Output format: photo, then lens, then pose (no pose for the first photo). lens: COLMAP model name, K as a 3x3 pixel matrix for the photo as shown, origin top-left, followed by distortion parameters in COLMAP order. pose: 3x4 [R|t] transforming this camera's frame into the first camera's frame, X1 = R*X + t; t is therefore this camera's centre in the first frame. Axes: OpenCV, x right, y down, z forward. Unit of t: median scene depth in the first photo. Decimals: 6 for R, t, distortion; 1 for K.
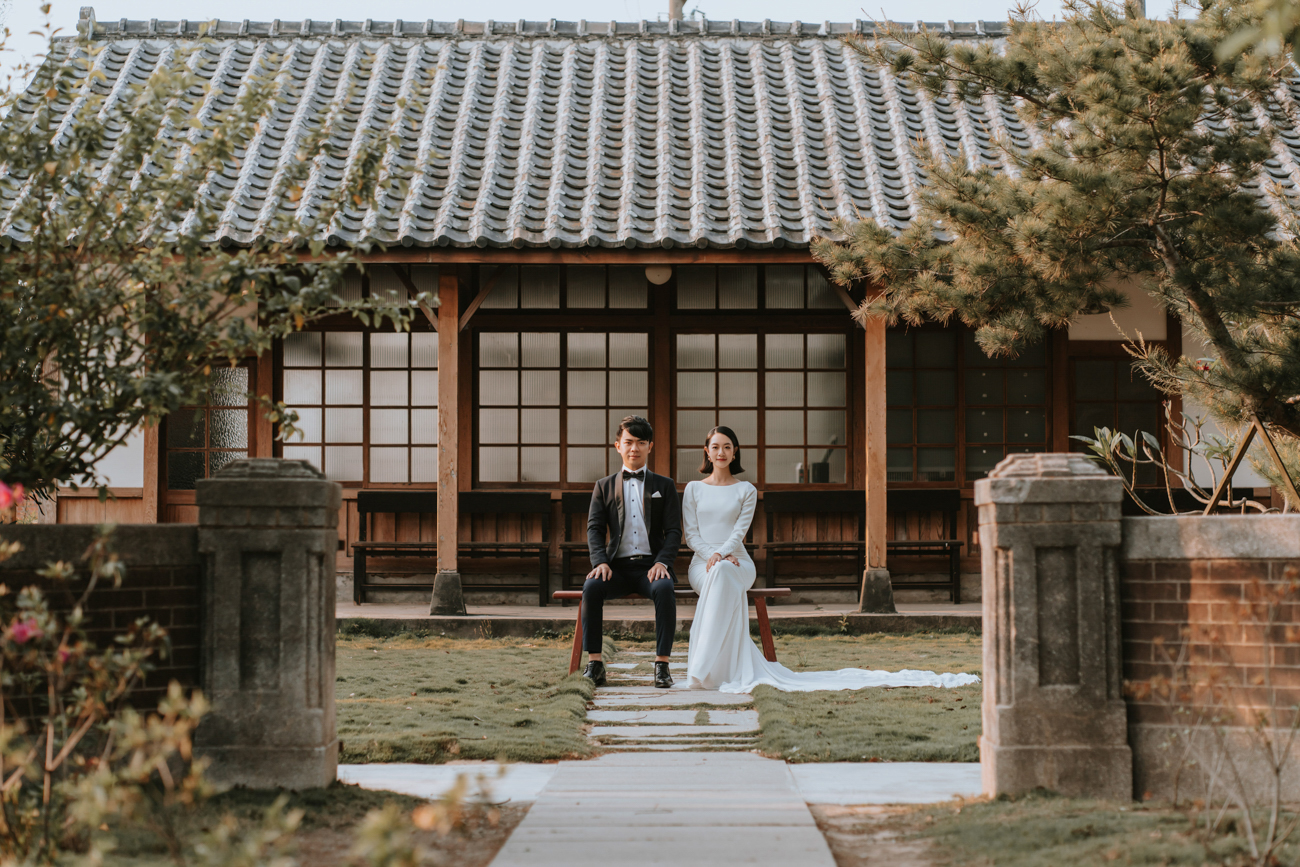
lens RADIAL K [[3201.7, 0, 650.0], [0, 3201.7, 433.5], [0, 0, 1]] dist [-0.052242, -0.020255]
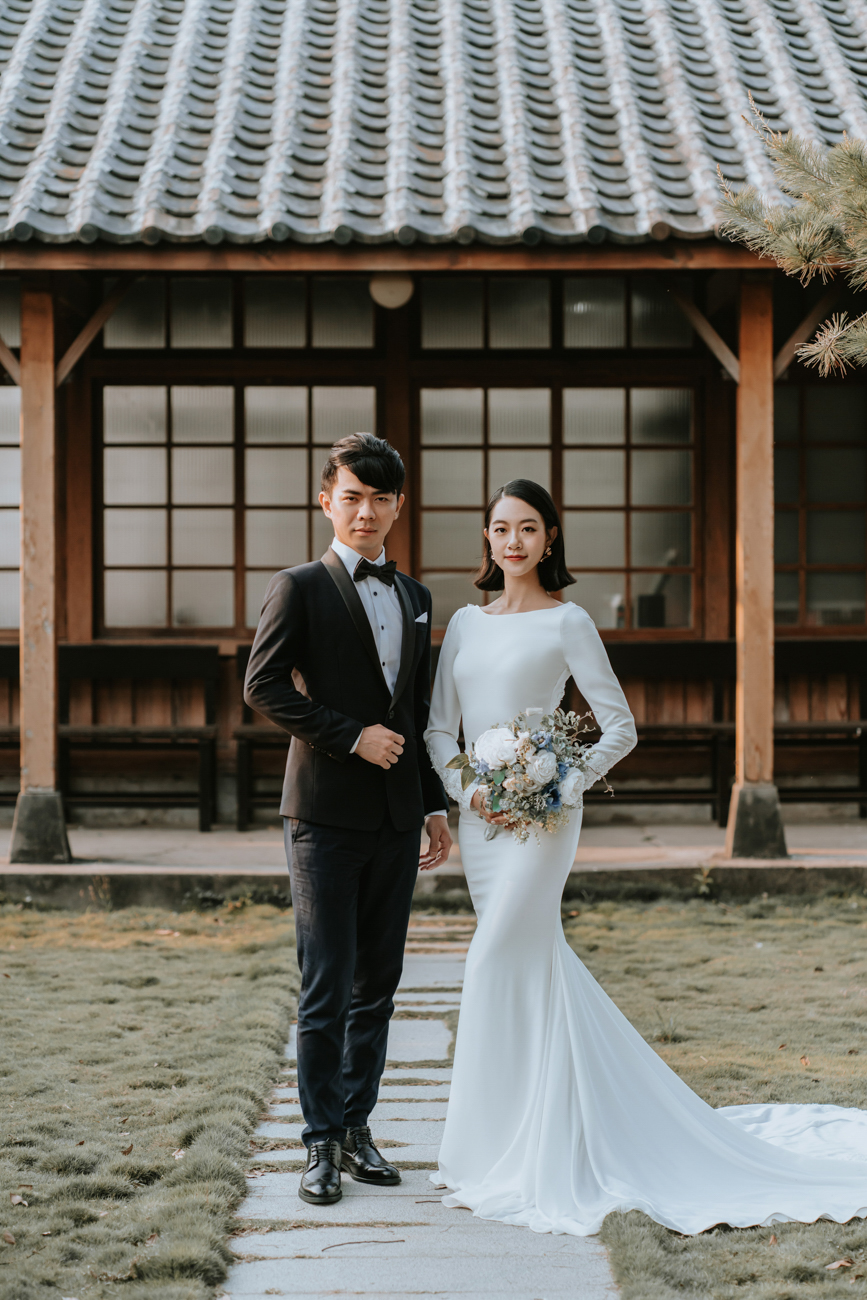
lens RADIAL K [[3201.7, 0, 433.5], [0, 3201.7, 650.0], [0, 0, 1]] dist [-0.052242, -0.020255]
pose [[0.999909, -0.001633, 0.013425, 0.002394], [0.000916, 0.998579, 0.053288, -0.014095], [-0.013493, -0.053271, 0.998489, 0.390837]]
